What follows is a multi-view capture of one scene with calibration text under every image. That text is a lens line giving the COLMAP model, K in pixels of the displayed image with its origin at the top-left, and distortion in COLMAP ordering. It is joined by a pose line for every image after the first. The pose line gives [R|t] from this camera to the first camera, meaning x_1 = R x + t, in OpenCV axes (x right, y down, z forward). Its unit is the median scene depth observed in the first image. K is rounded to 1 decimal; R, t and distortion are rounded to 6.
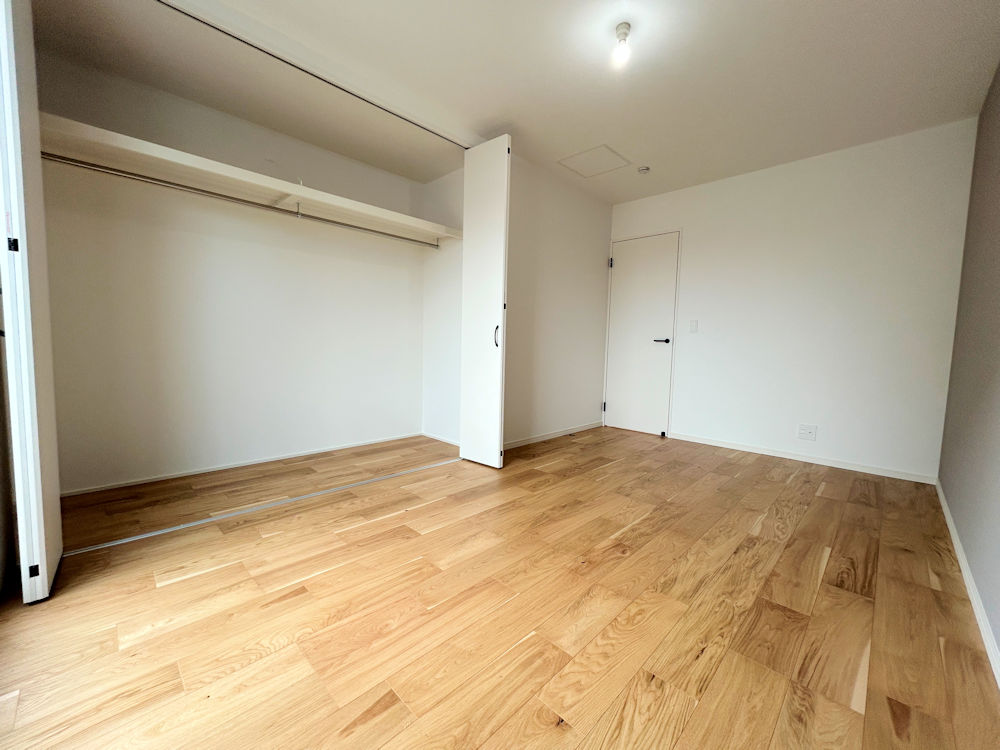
lens RADIAL K [[403.0, 0, 497.6], [0, 403.0, 374.1], [0, 0, 1]] dist [-0.000526, -0.000029]
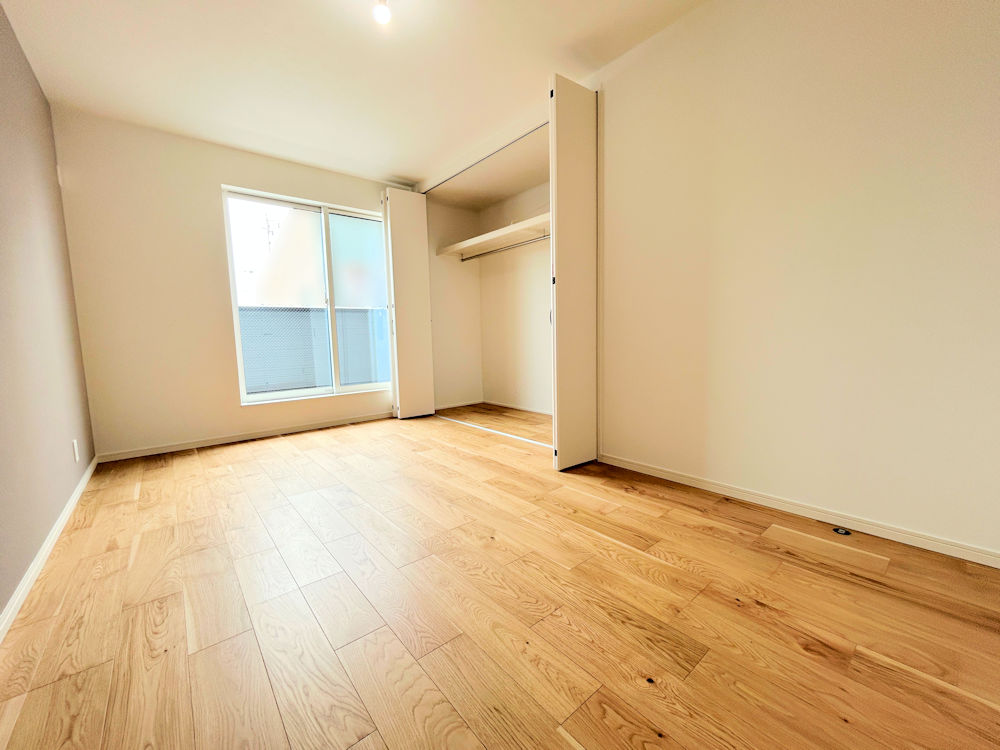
lens RADIAL K [[403.0, 0, 497.9], [0, 403.0, 376.7], [0, 0, 1]] dist [-0.000526, -0.000029]
pose [[-0.103382, 0.080407, -0.991386, 0.909430], [-0.055005, 0.994740, 0.086415, -0.032051], [0.993120, 0.063465, -0.098416, 1.010651]]
